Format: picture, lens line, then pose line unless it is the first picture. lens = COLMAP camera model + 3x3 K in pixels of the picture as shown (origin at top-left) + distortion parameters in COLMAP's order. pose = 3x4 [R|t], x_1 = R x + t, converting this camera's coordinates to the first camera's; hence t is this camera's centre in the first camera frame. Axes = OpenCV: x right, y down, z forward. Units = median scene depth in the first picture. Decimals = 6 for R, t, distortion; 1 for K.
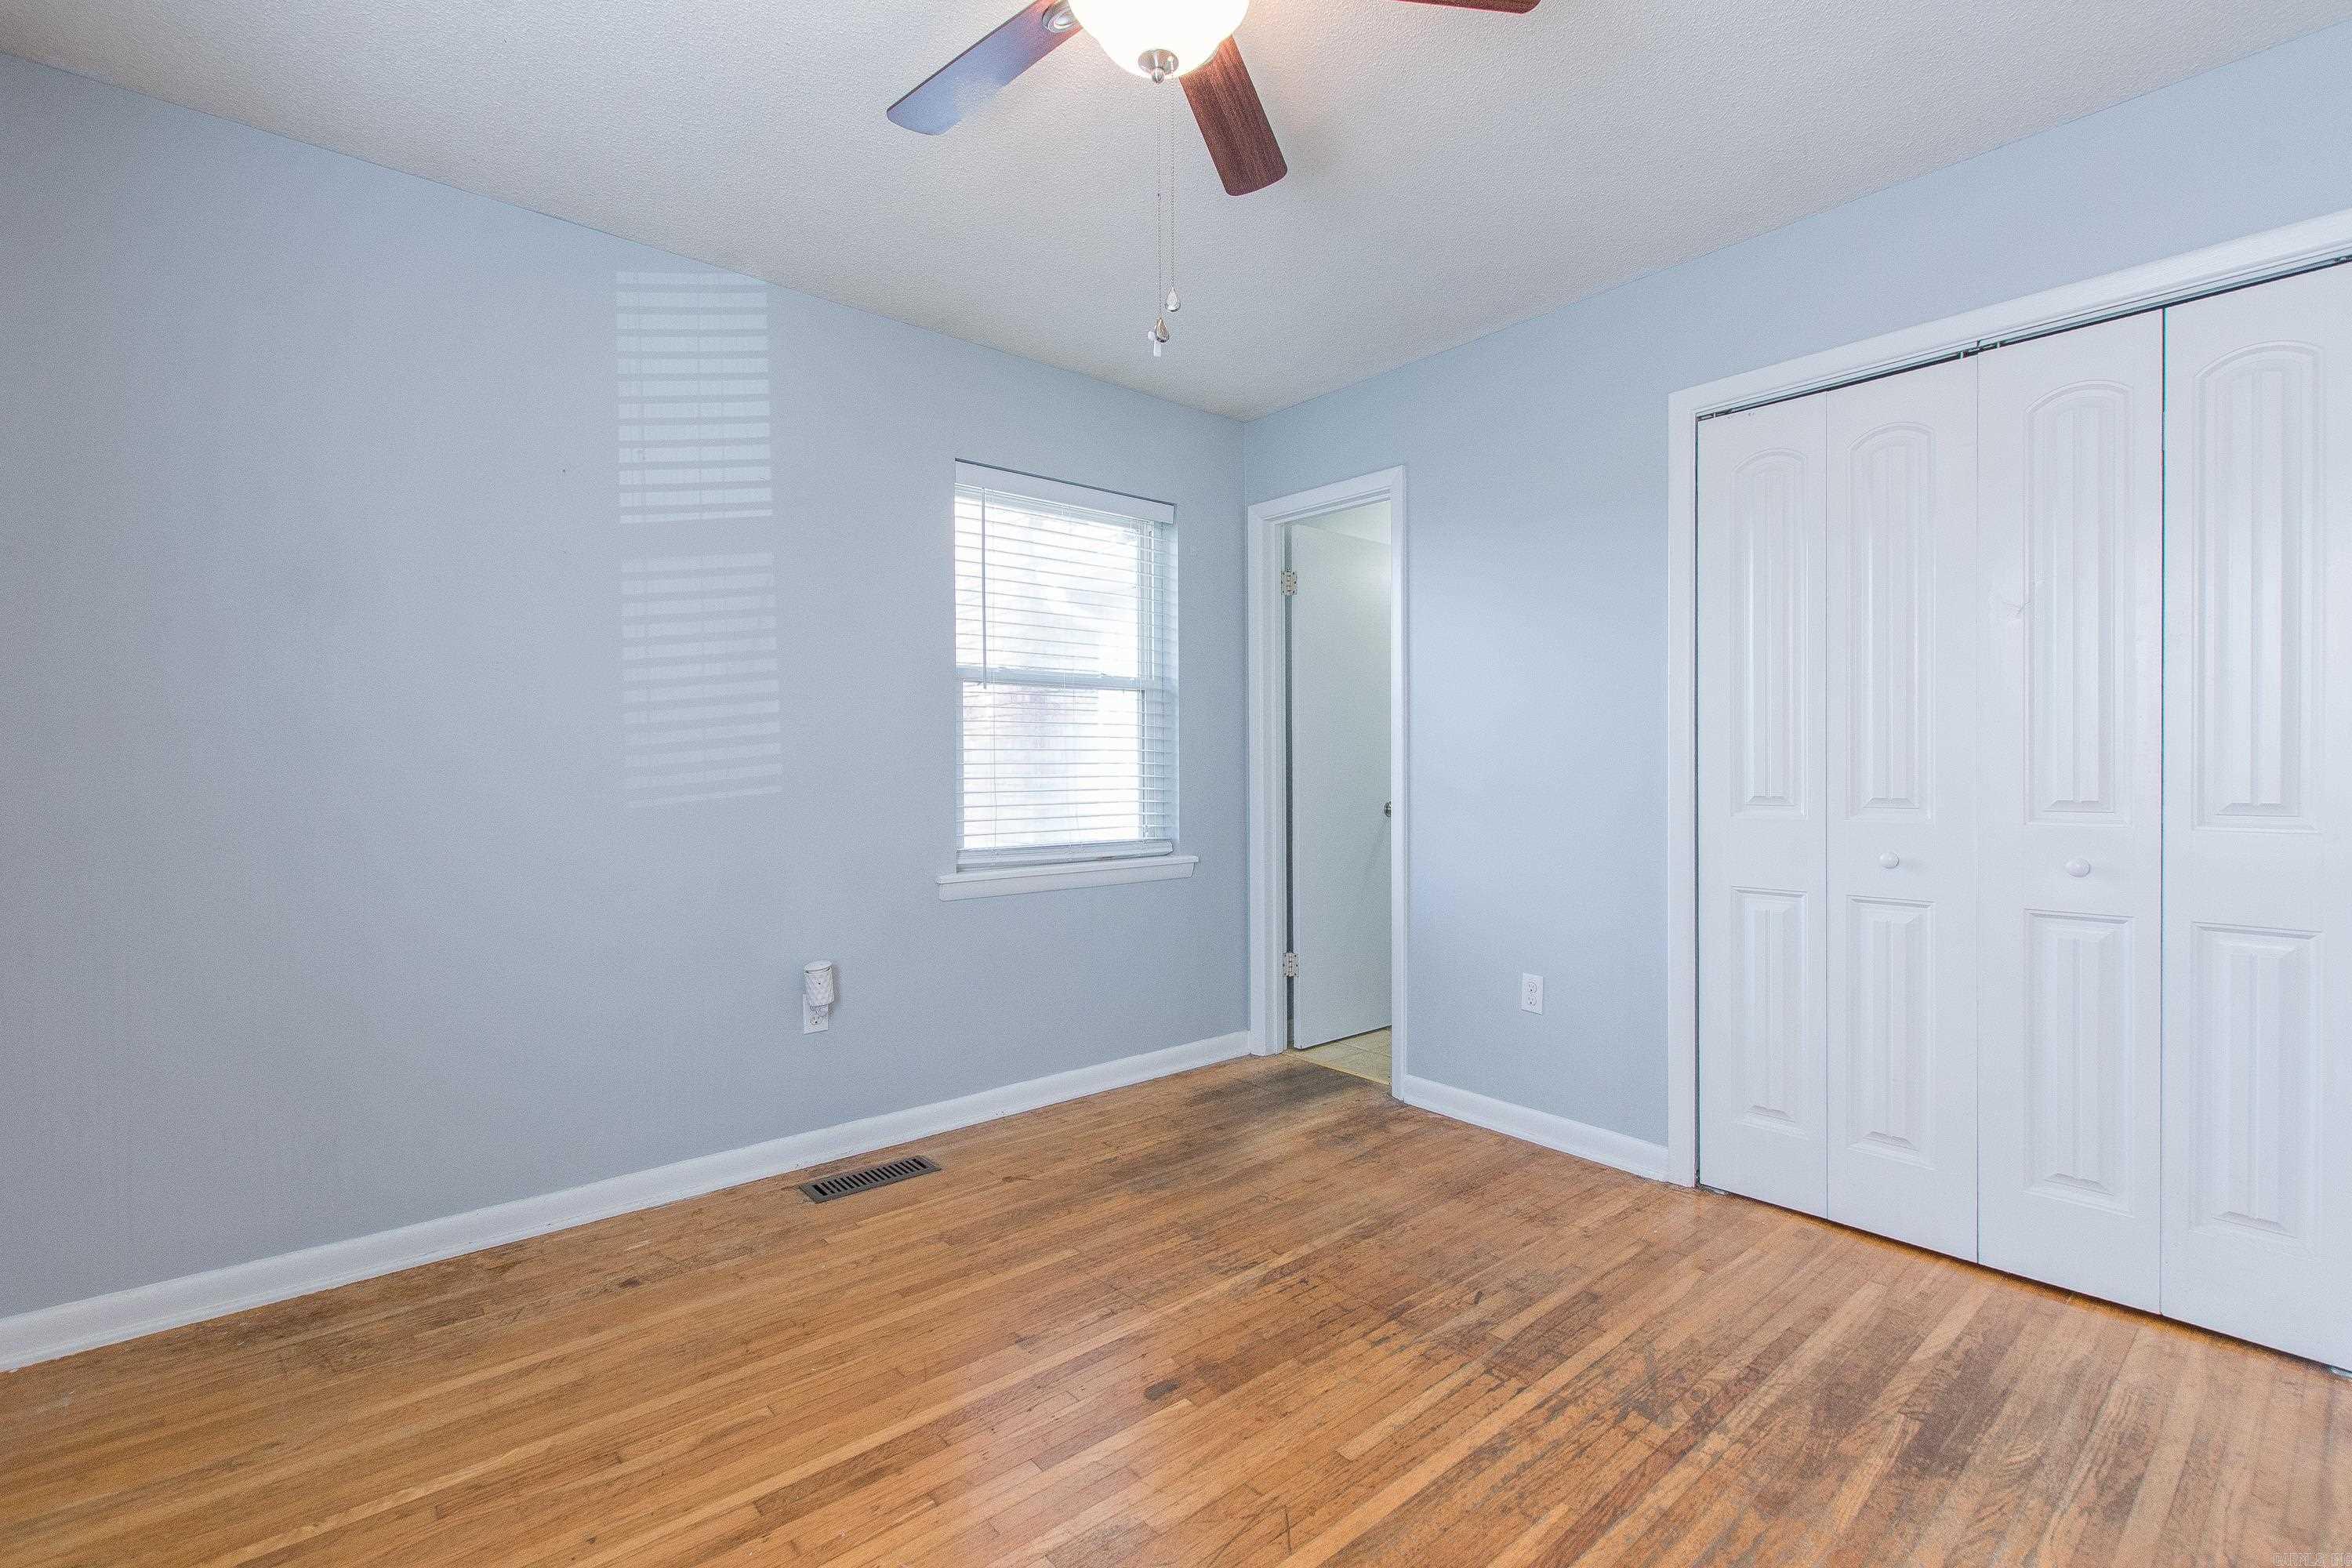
lens RADIAL K [[1035.3, 0, 1244.1], [0, 1035.3, 774.7], [0, 0, 1]] dist [-0.021731, 0.003843]
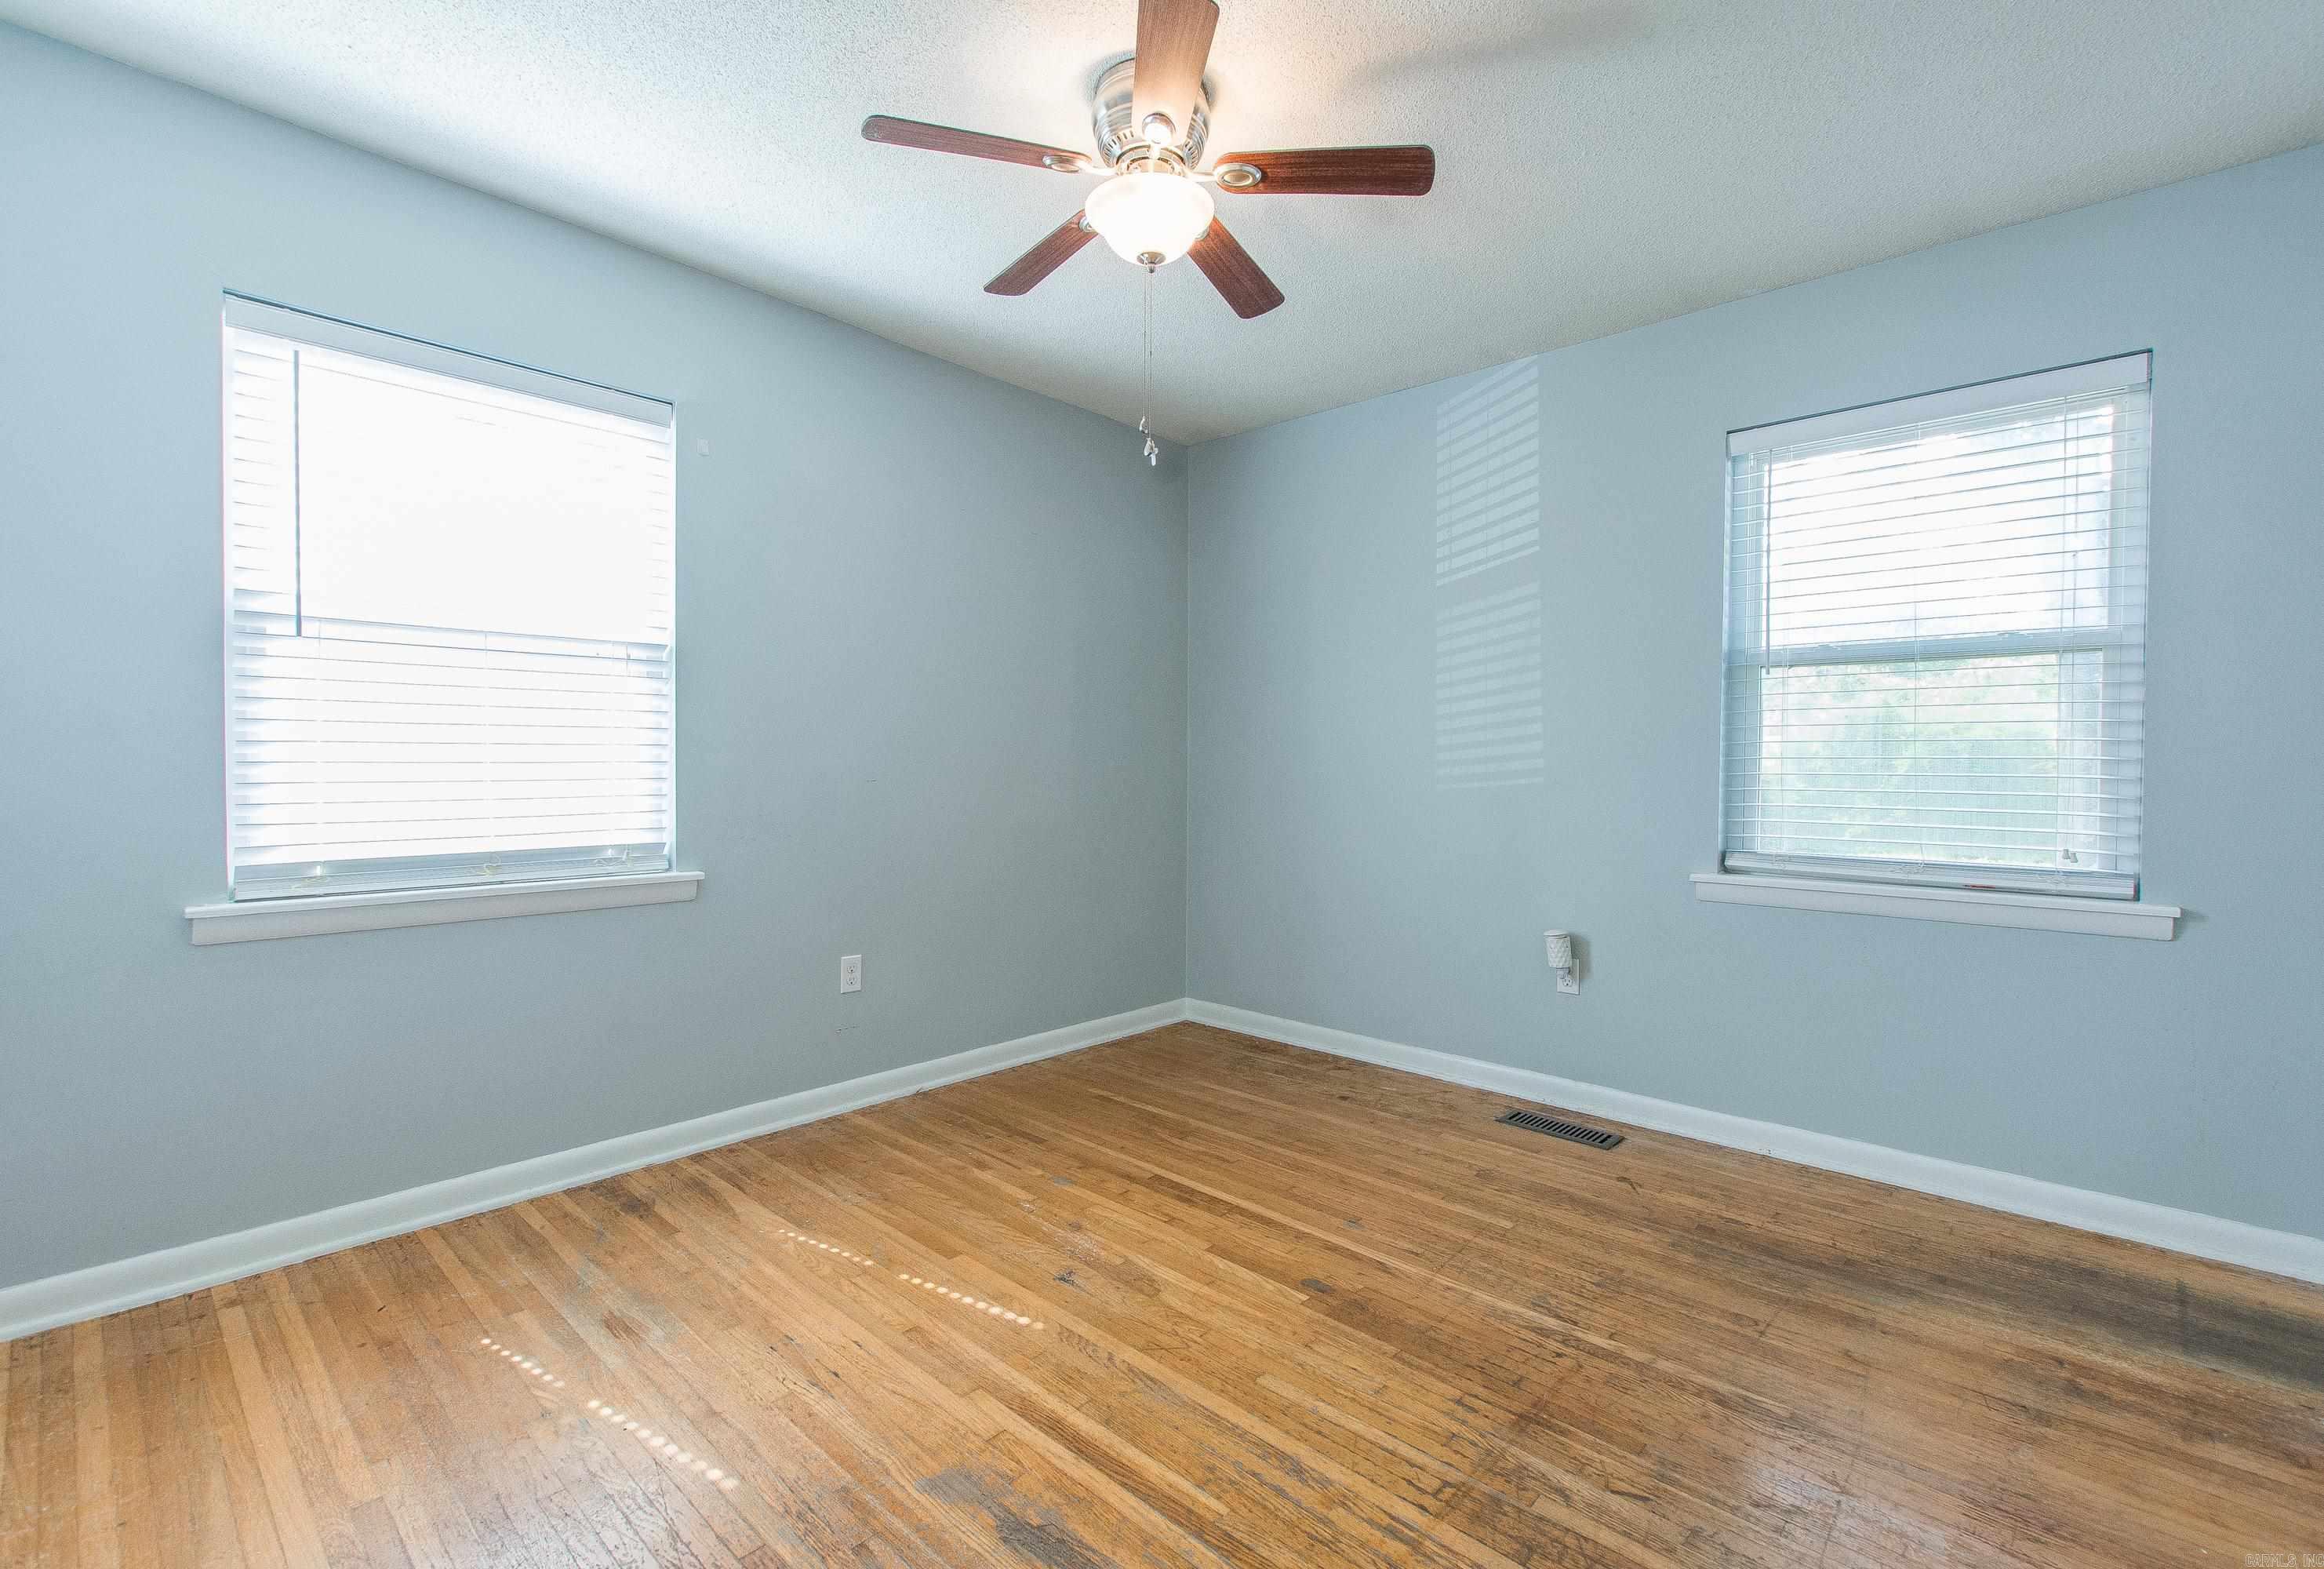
lens RADIAL K [[1013.4, 0, 1142.4], [0, 1013.4, 779.2], [0, 0, 1]] dist [-0.004630, -0.002800]
pose [[0.081259, 0.024091, -0.996402, 0.833996], [-0.015741, 0.999614, 0.022885, -0.007048], [0.996569, 0.013825, 0.081607, 0.551302]]
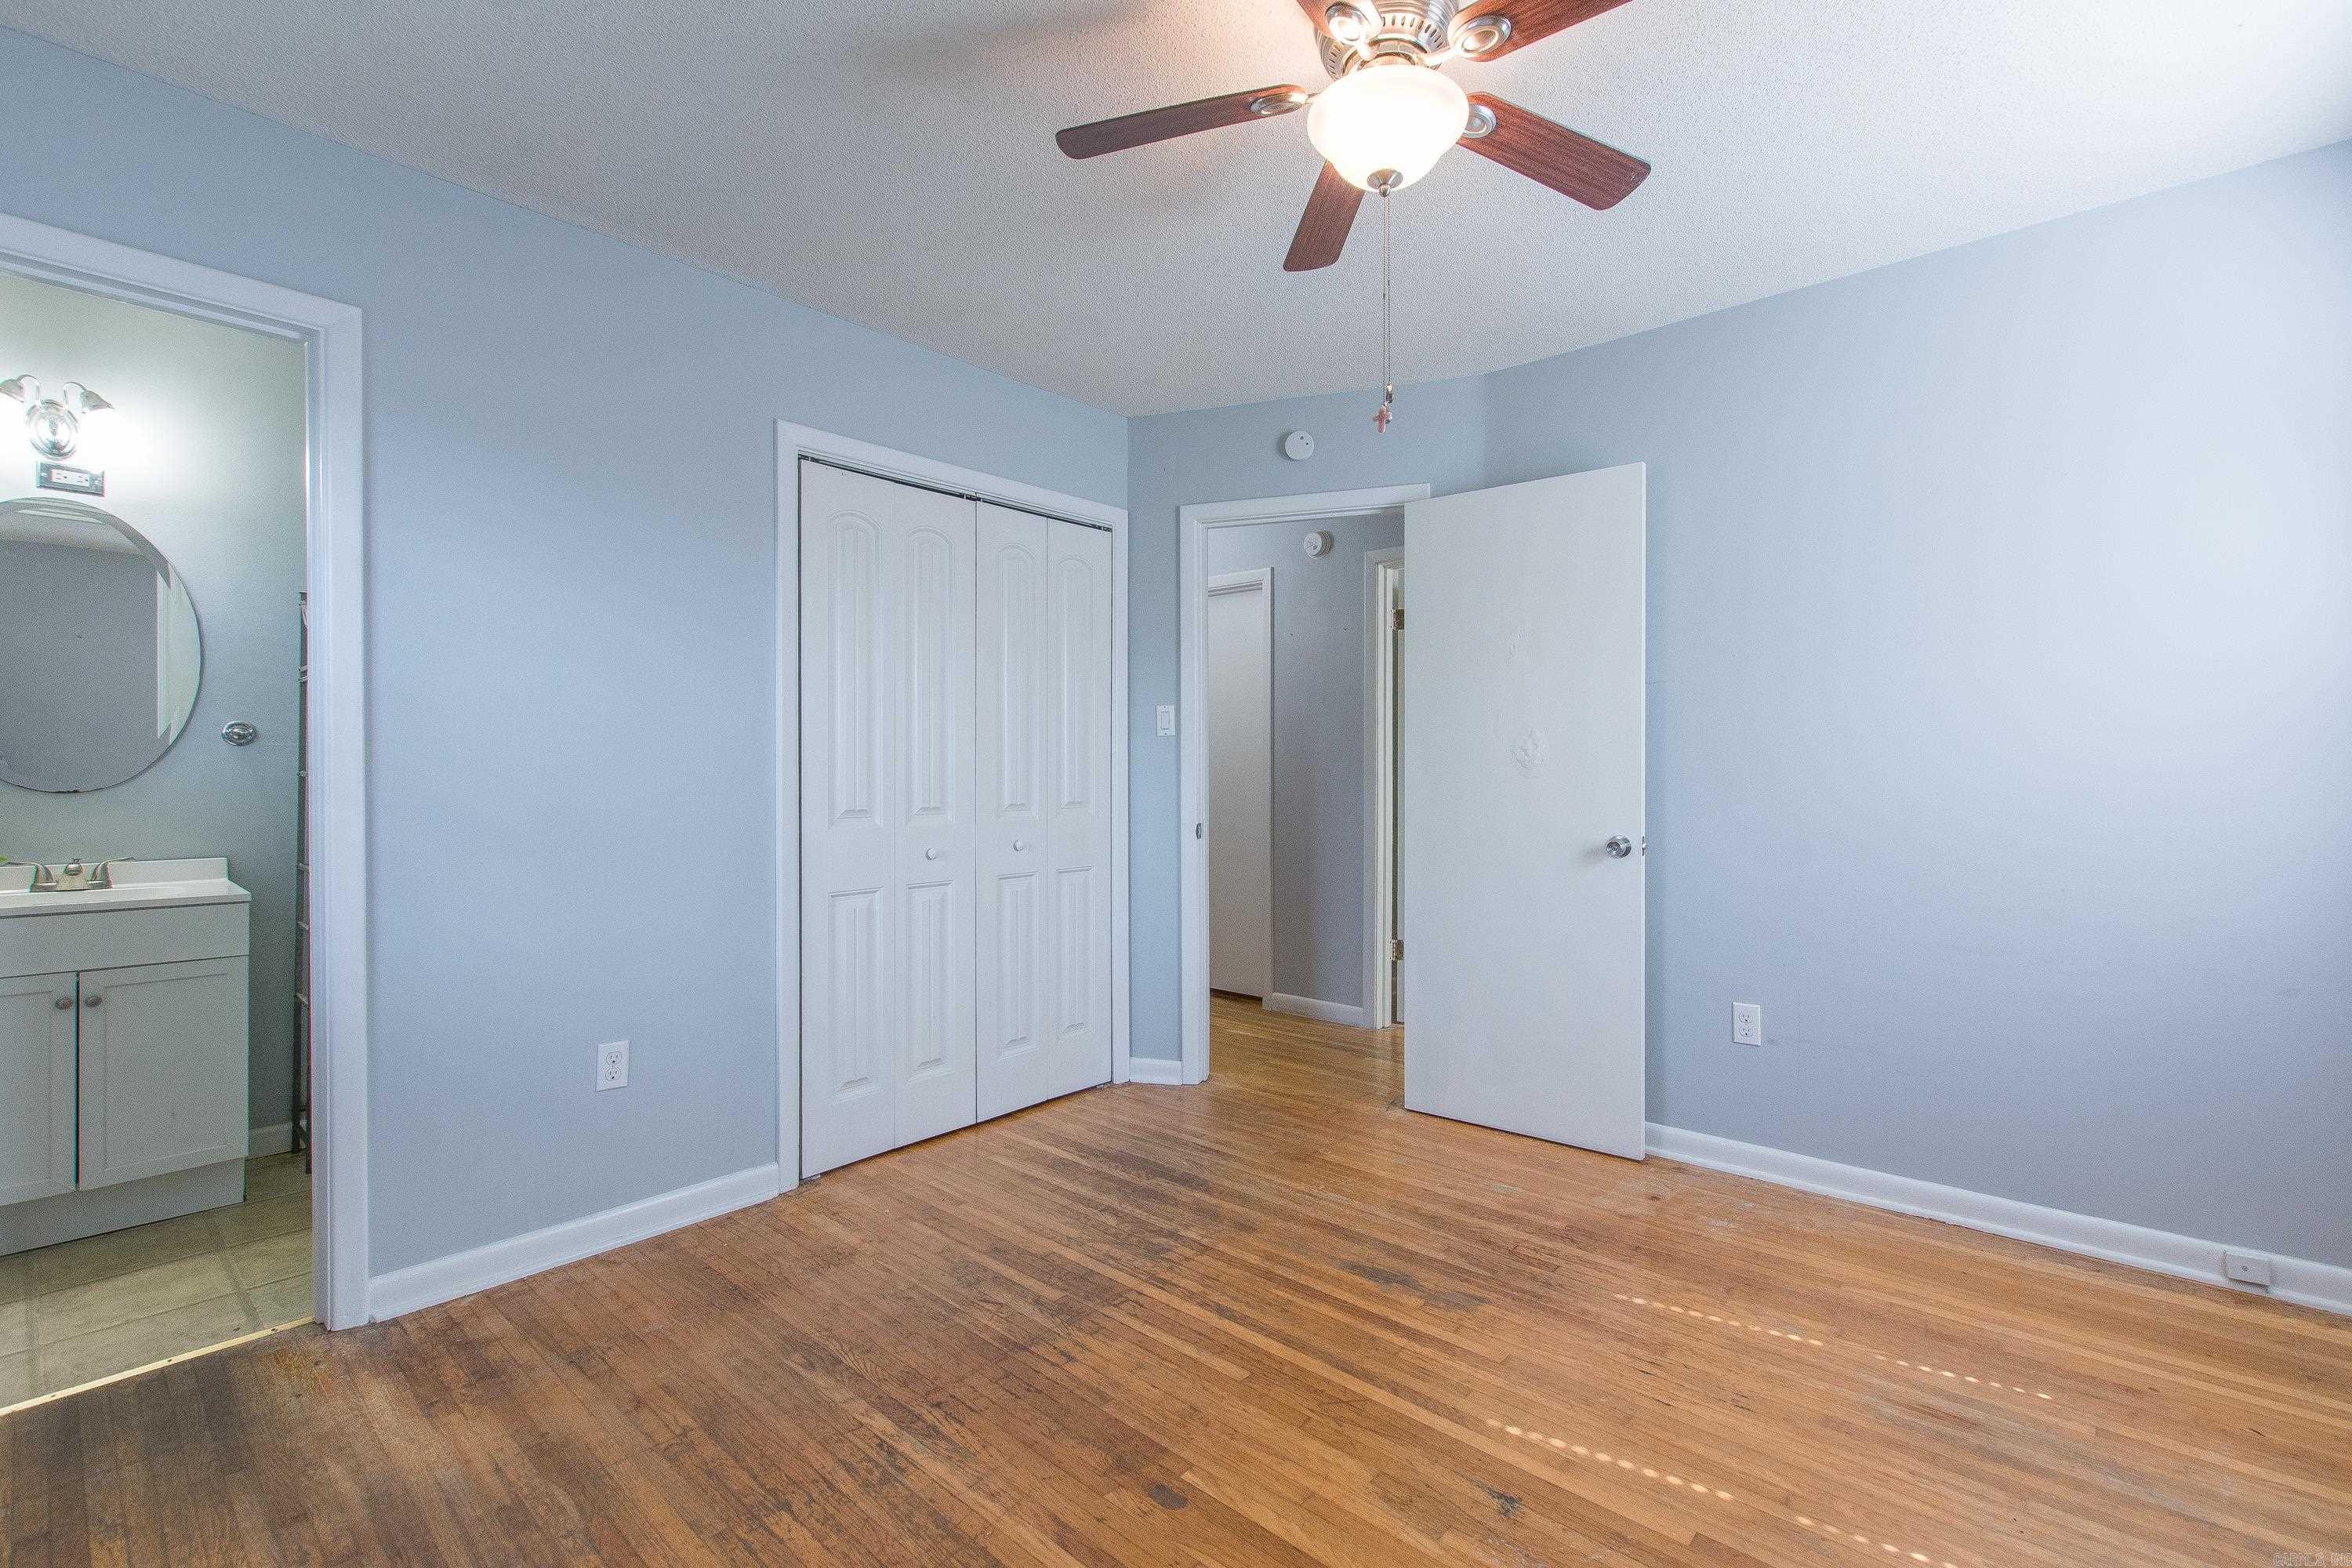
lens RADIAL K [[1035.3, 0, 1157.6], [0, 1035.3, 767.9], [0, 0, 1]] dist [-0.021731, 0.003843]
pose [[-0.093283, 0.000981, 0.995639, -0.764908], [0.009669, 0.999953, -0.000079, -0.026869], [-0.995593, 0.009619, -0.093288, 0.859590]]
